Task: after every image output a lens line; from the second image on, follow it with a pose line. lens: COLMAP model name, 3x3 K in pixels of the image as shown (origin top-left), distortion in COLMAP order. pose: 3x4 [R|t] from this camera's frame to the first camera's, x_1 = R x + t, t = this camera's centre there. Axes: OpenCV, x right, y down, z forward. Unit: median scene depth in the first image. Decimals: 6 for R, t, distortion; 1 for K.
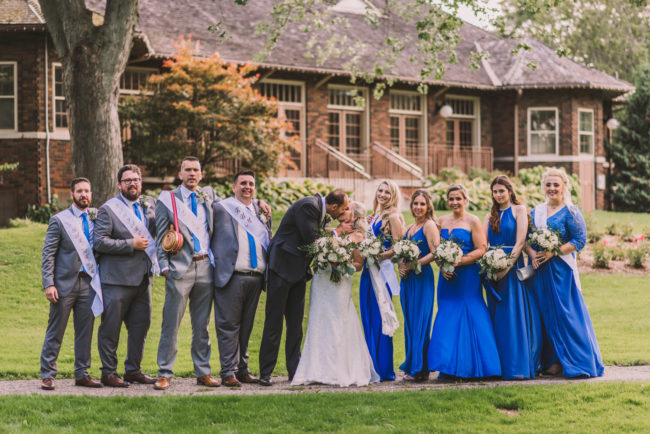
lens RADIAL K [[1528.4, 0, 325.0], [0, 1528.4, 217.0], [0, 0, 1]] dist [0.022463, -0.079666]
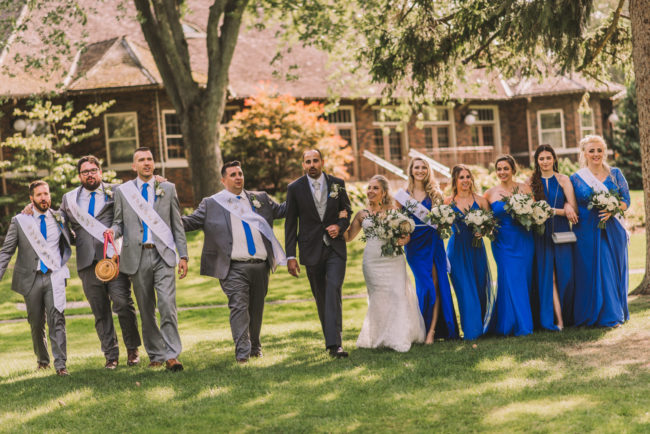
lens RADIAL K [[1528.4, 0, 325.0], [0, 1528.4, 217.0], [0, 0, 1]] dist [0.022463, -0.079666]
pose [[0.996540, -0.068685, -0.046803, 0.020860], [0.068723, 0.997635, -0.000792, 0.003246], [0.046747, -0.002427, 0.998904, -0.337272]]
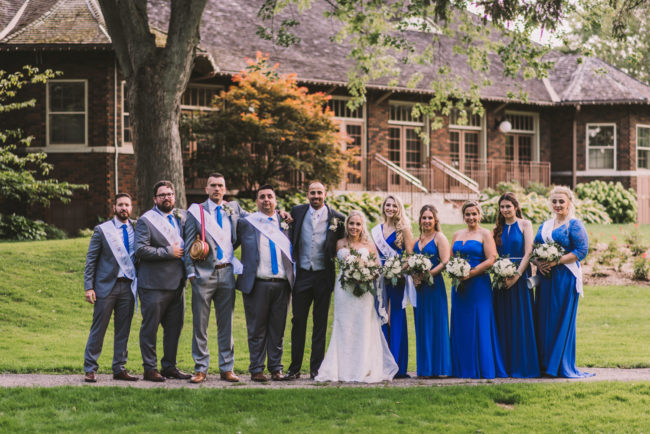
lens RADIAL K [[1528.4, 0, 325.0], [0, 1528.4, 217.0], [0, 0, 1]] dist [0.022463, -0.079666]
pose [[0.998712, 0.006045, -0.050377, 0.014769], [-0.006435, 0.999951, -0.007578, -0.000199], [0.050329, 0.007893, 0.998702, -0.039939]]
